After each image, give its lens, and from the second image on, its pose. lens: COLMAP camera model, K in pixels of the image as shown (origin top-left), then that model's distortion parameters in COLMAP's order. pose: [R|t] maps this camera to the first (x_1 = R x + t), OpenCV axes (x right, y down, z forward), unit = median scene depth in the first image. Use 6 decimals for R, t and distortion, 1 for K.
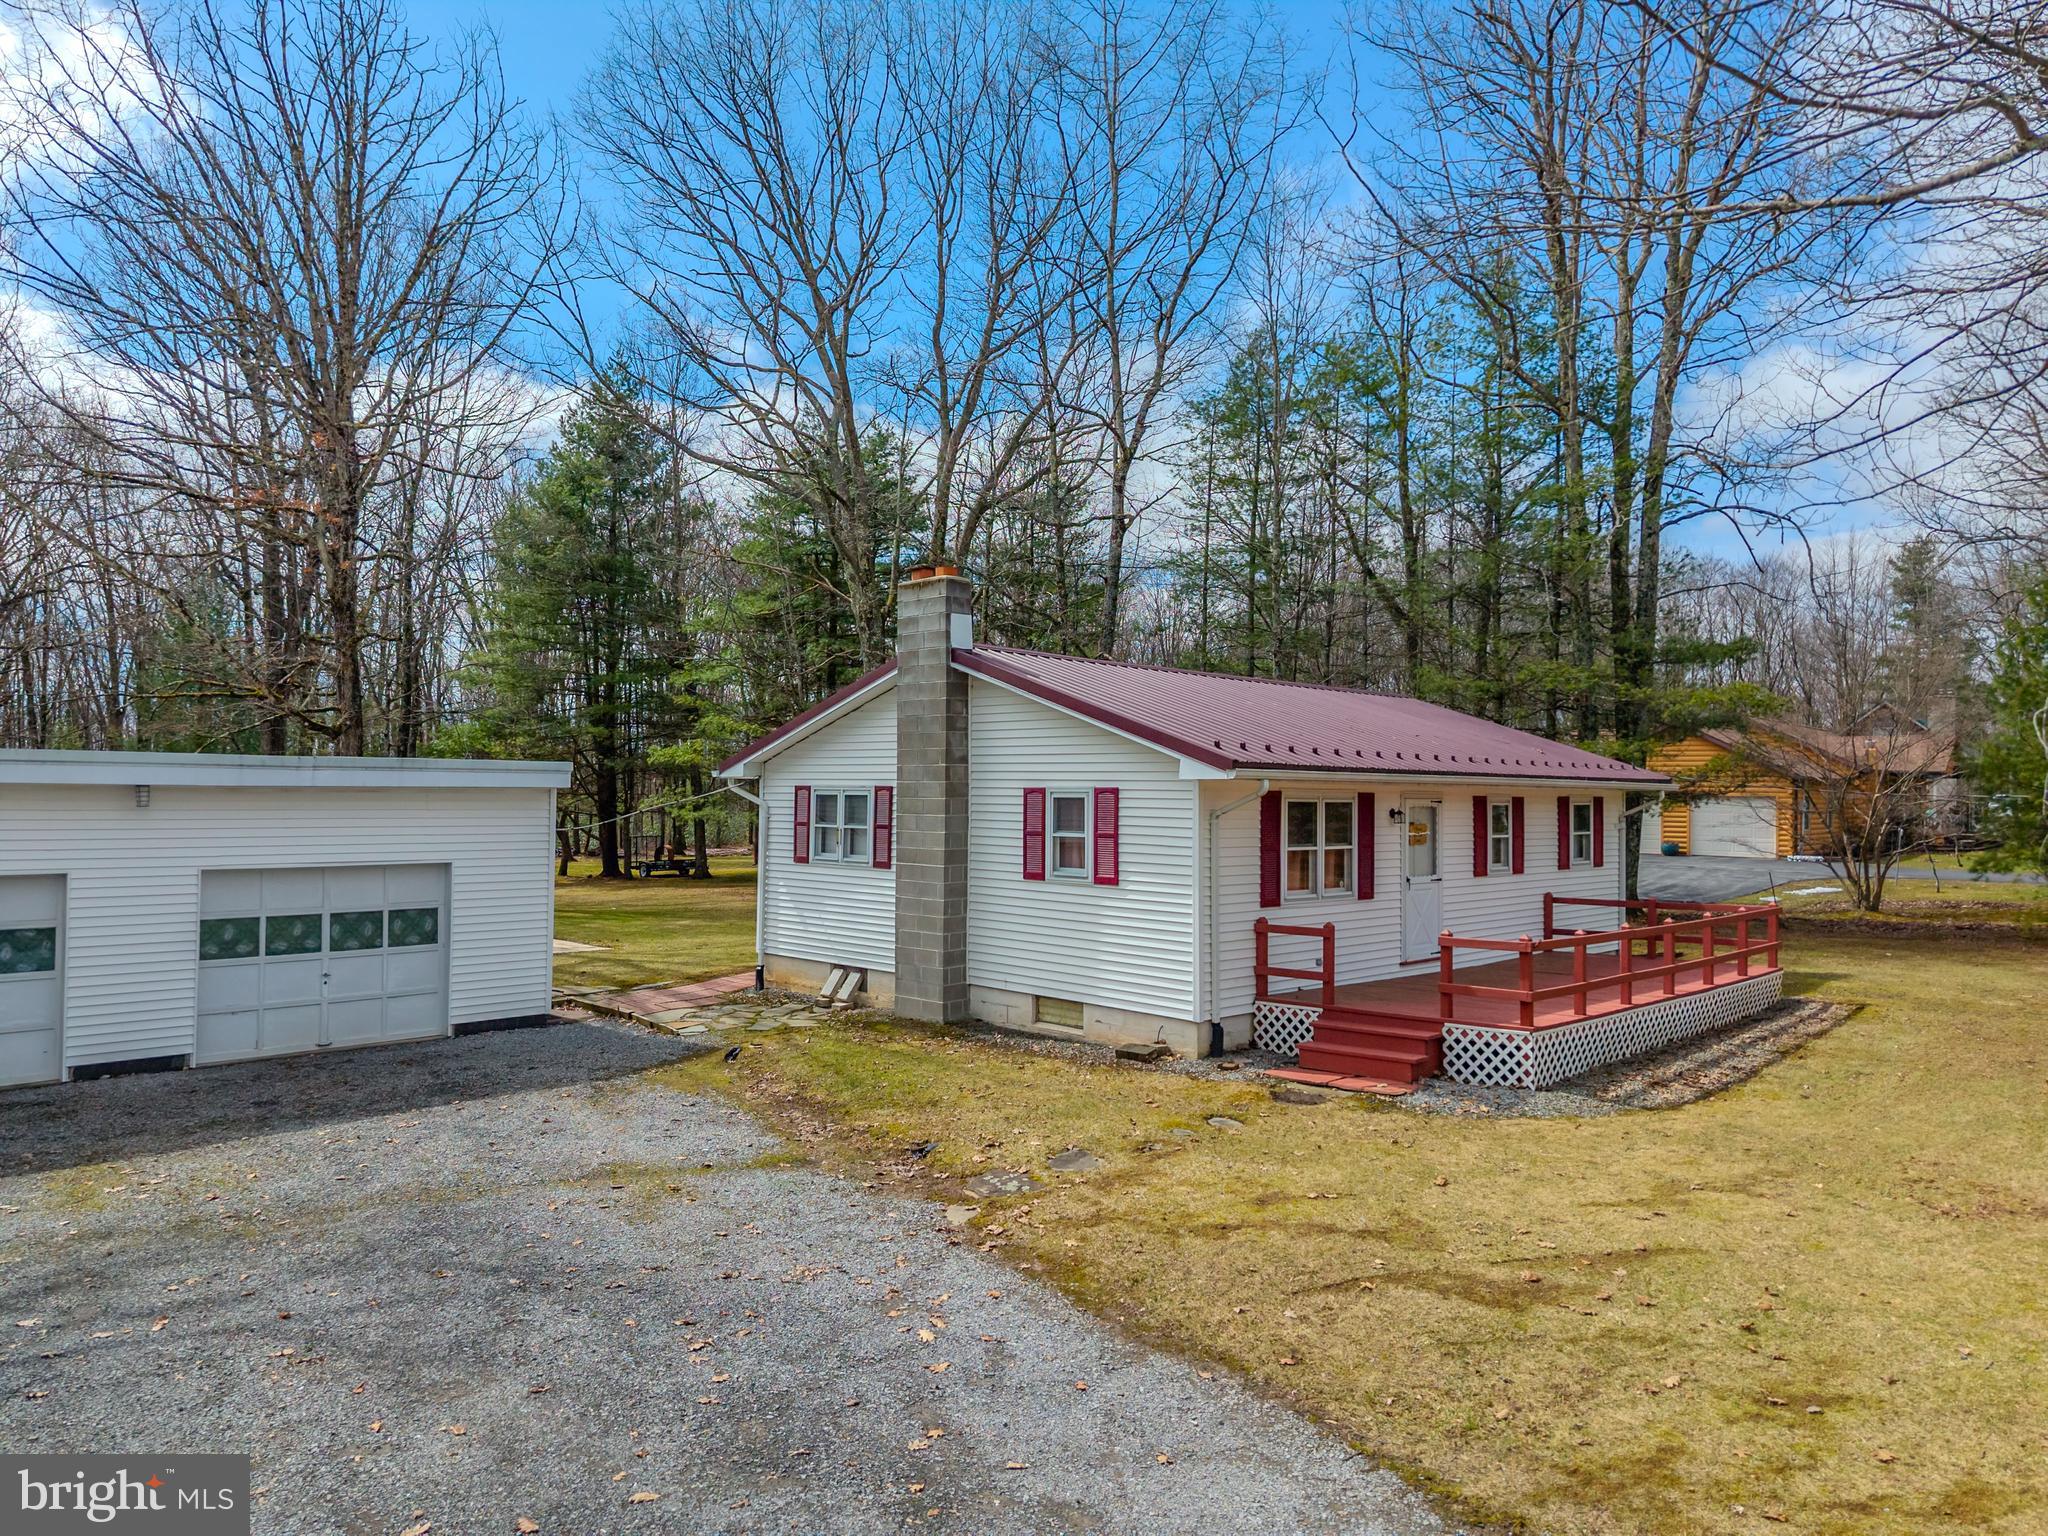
lens RADIAL K [[1385.6, 0, 1018.4], [0, 1385.6, 758.7], [0, 0, 1]] dist [0.045355, -0.034098]
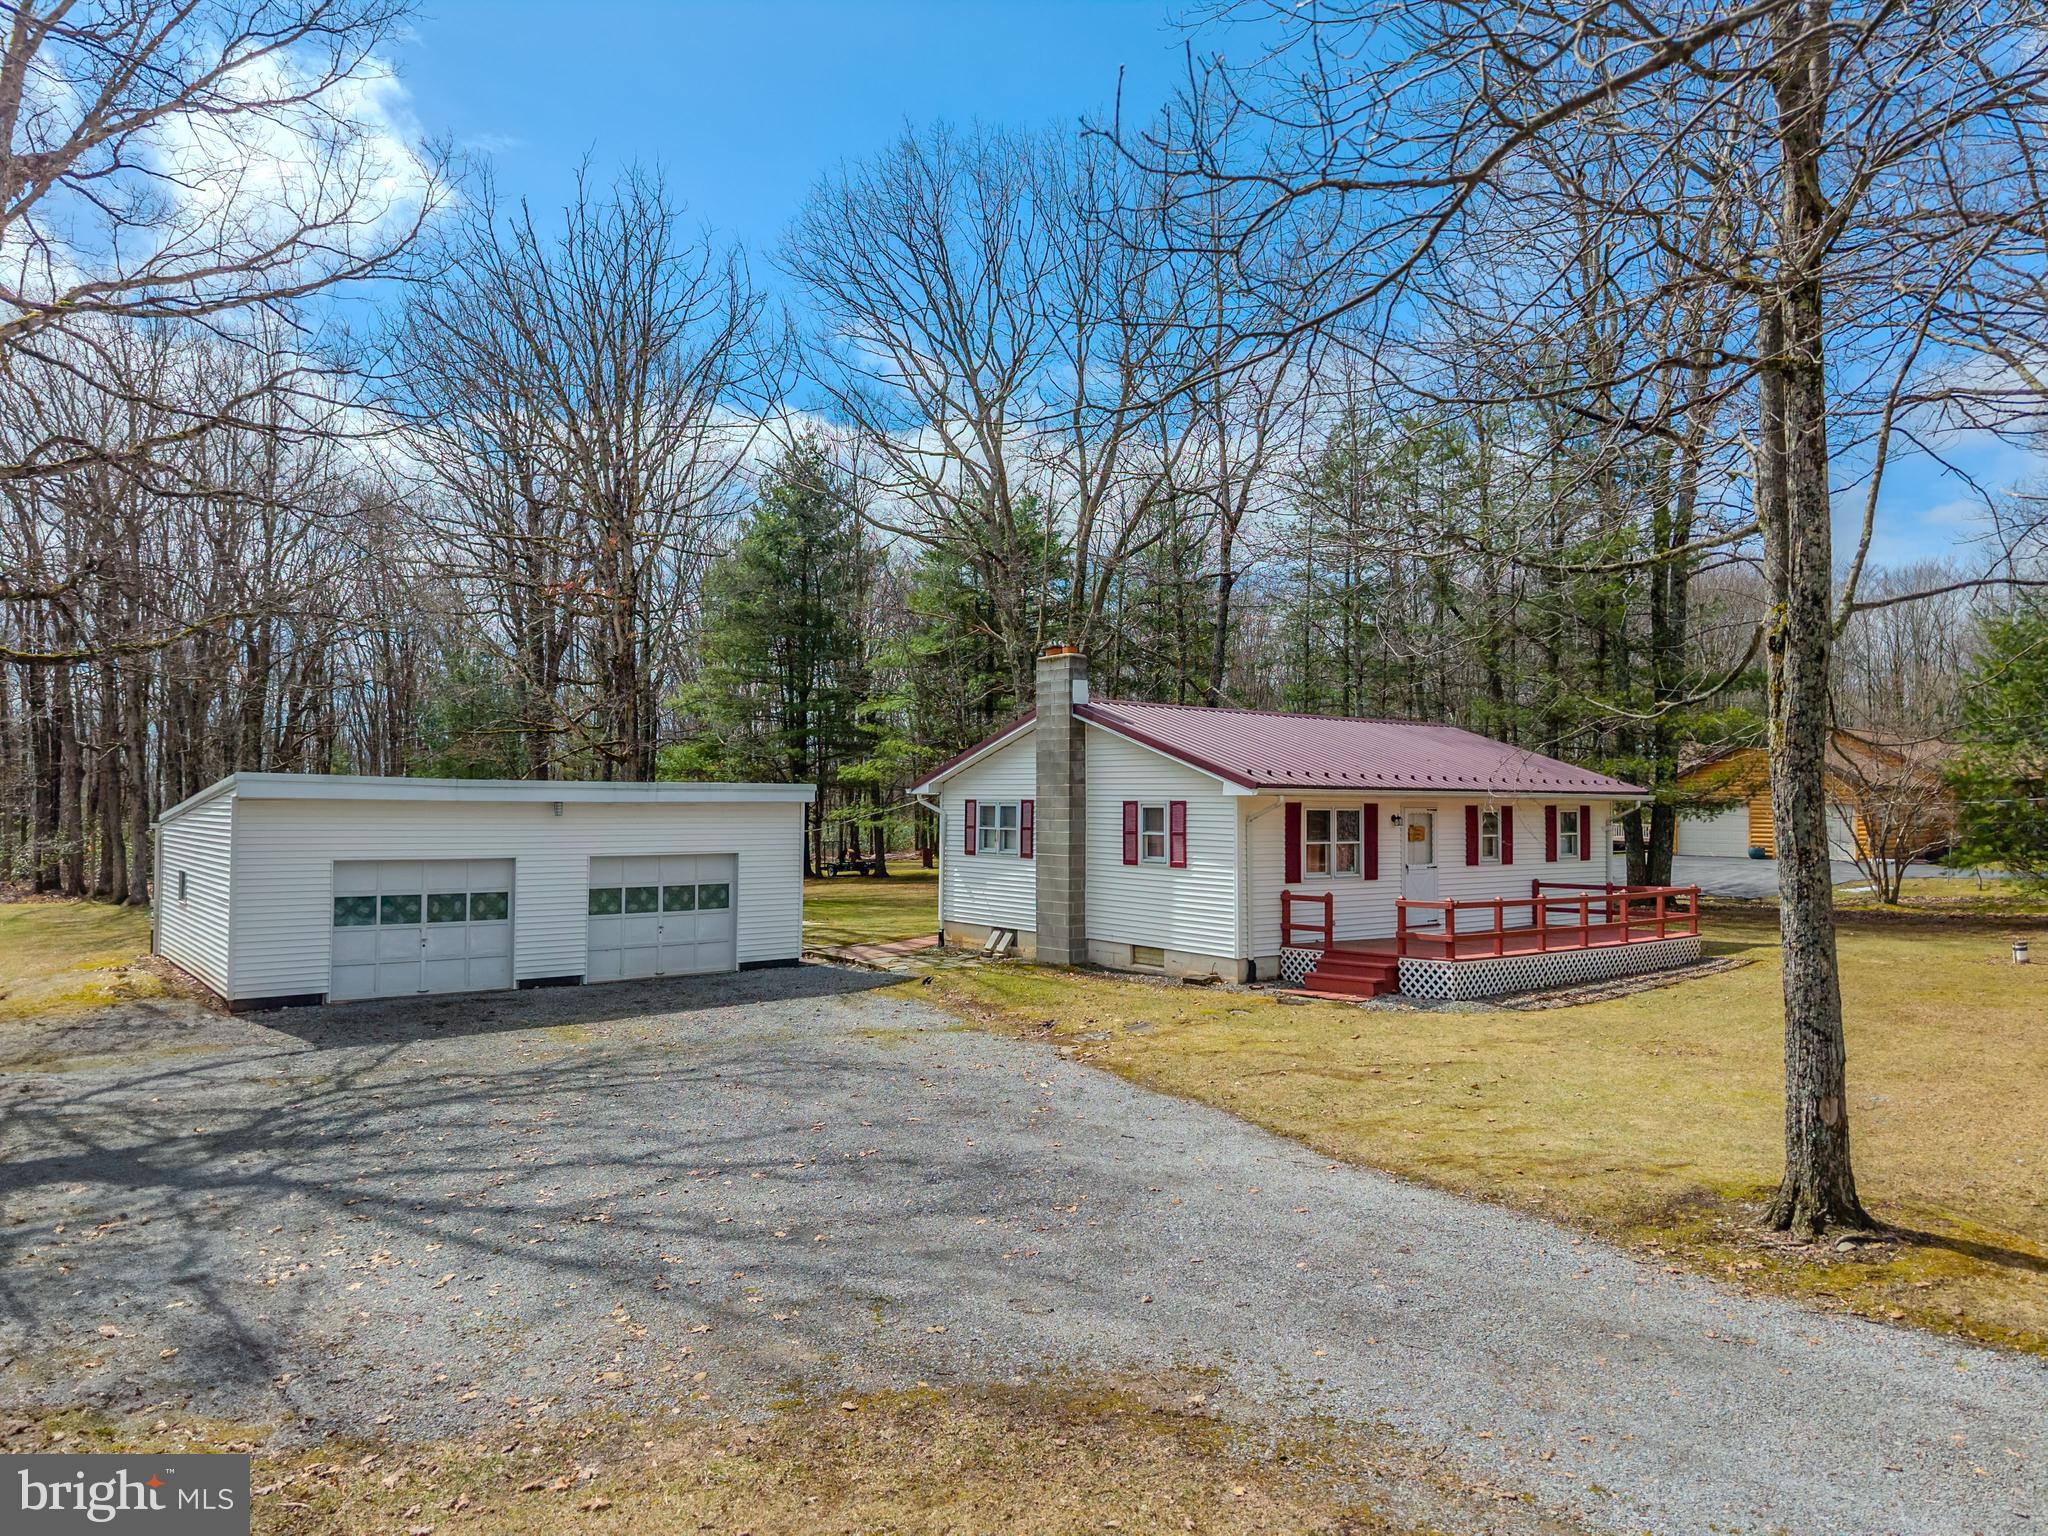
lens RADIAL K [[1385.6, 0, 1008.4], [0, 1385.6, 730.3], [0, 0, 1]] dist [0.045355, -0.034098]
pose [[0.992711, -0.010308, -0.120076, 0.056210], [0.007006, 0.999586, -0.027890, -0.012577], [0.120314, 0.026846, 0.992373, -0.429929]]
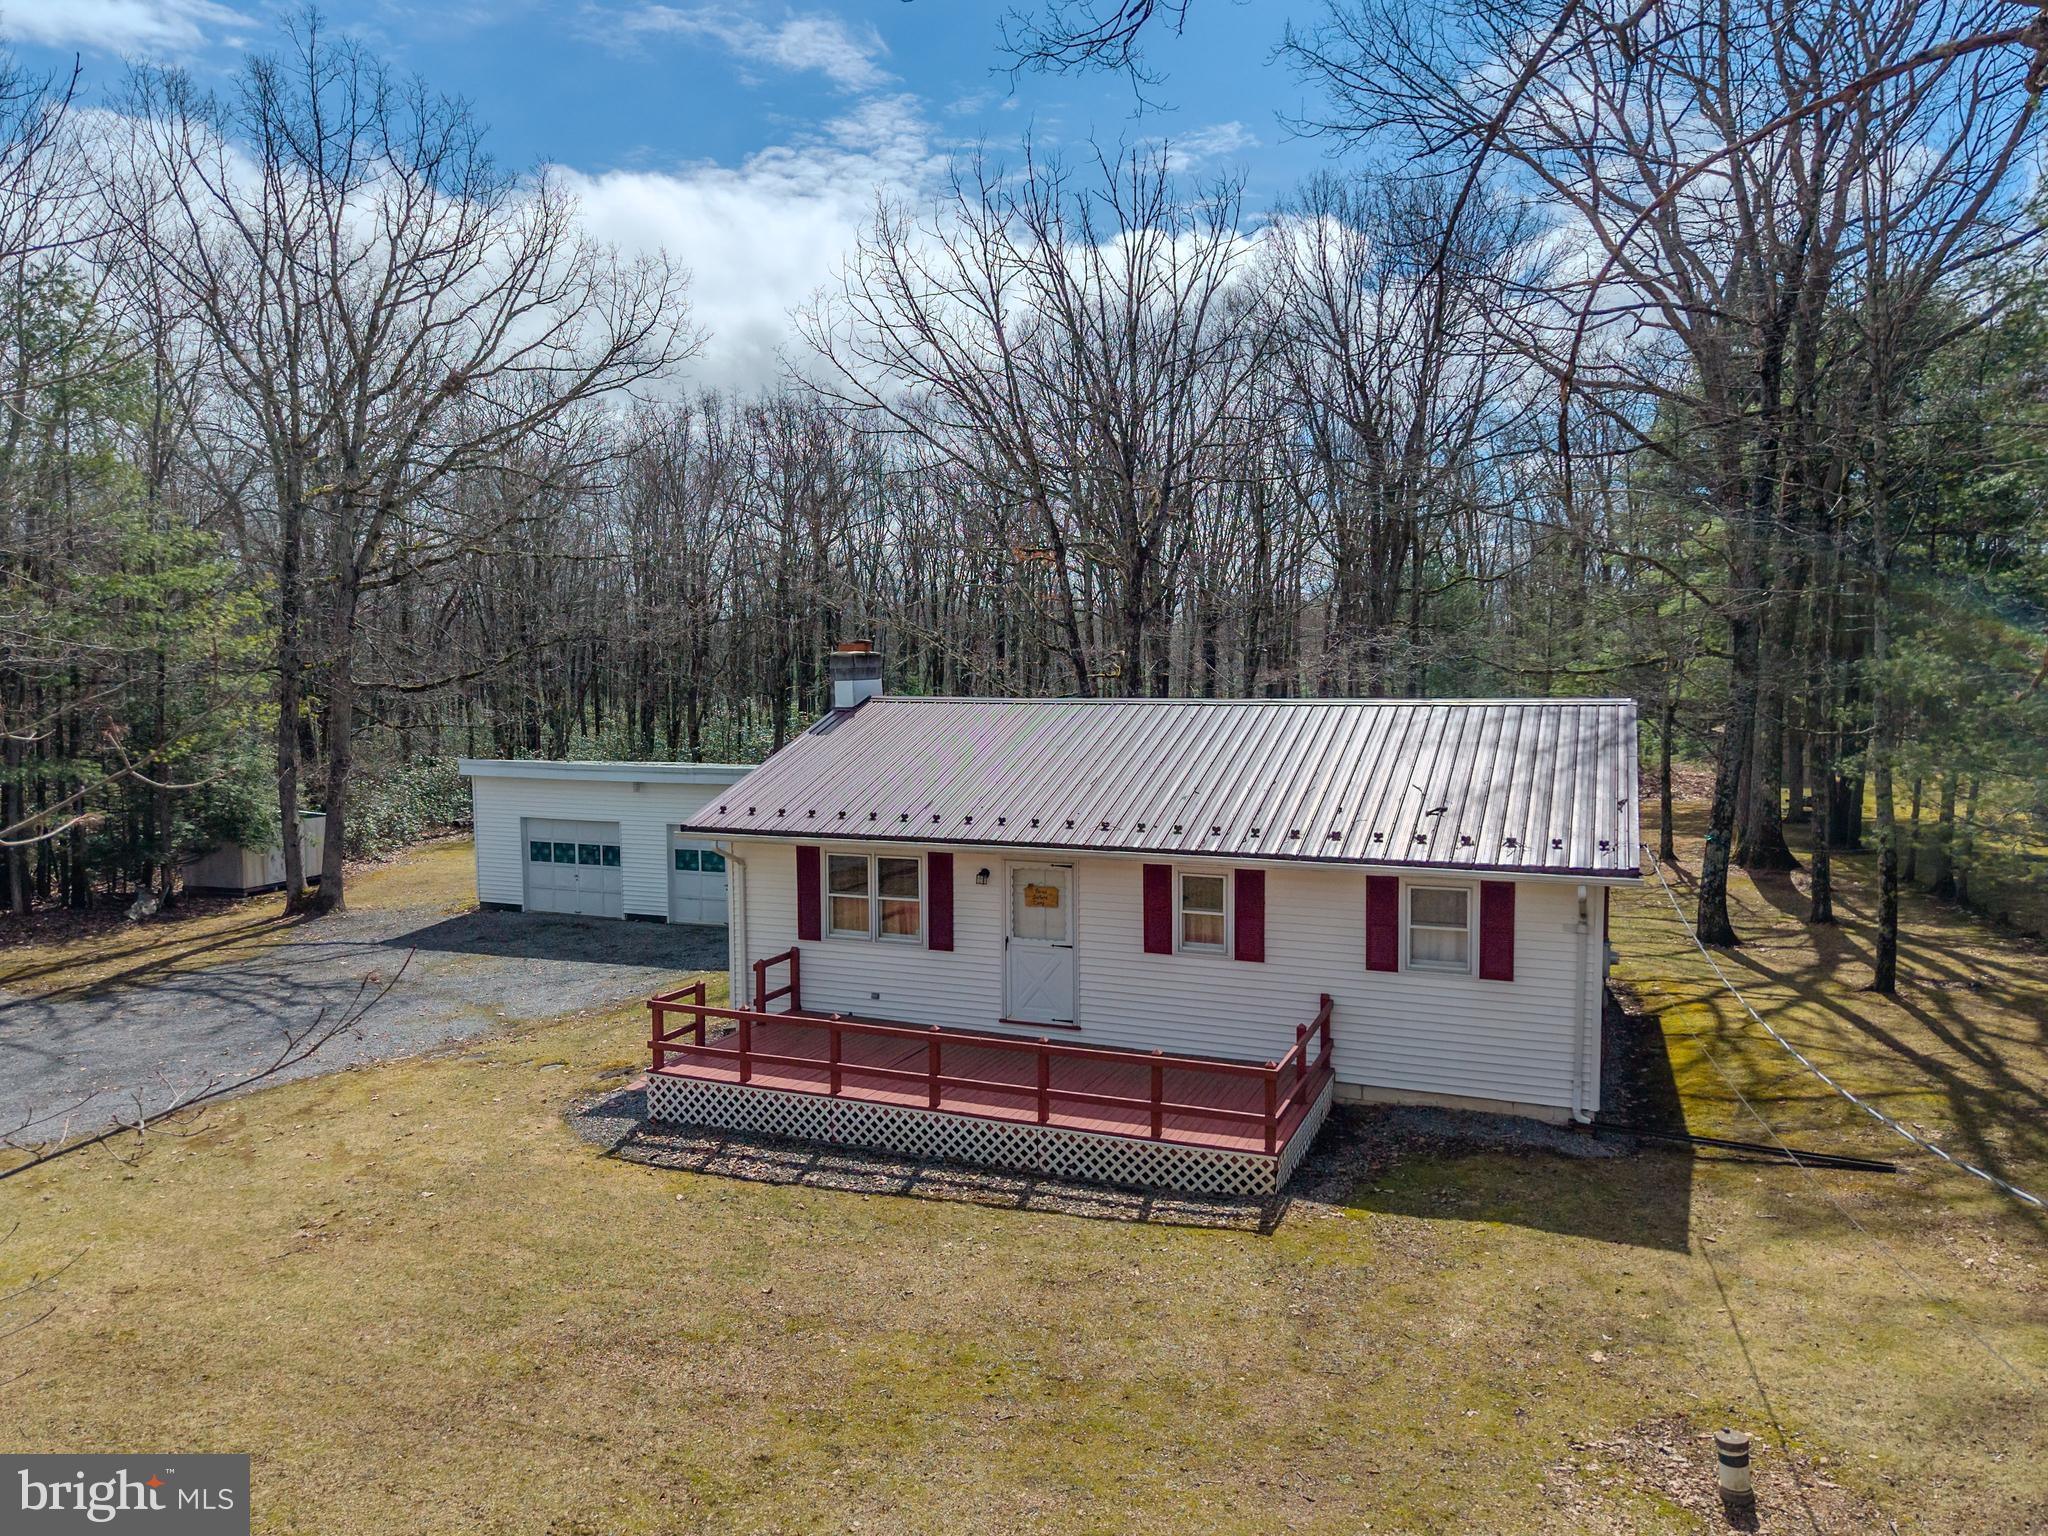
lens RADIAL K [[1385.6, 0, 1022.9], [0, 1385.6, 776.6], [0, 0, 1]] dist [0.045355, -0.034098]
pose [[0.394121, 0.065818, -0.916699, 1.244108], [0.022027, 0.996469, 0.081015, -0.119281], [0.918795, -0.052122, 0.391280, 0.634234]]
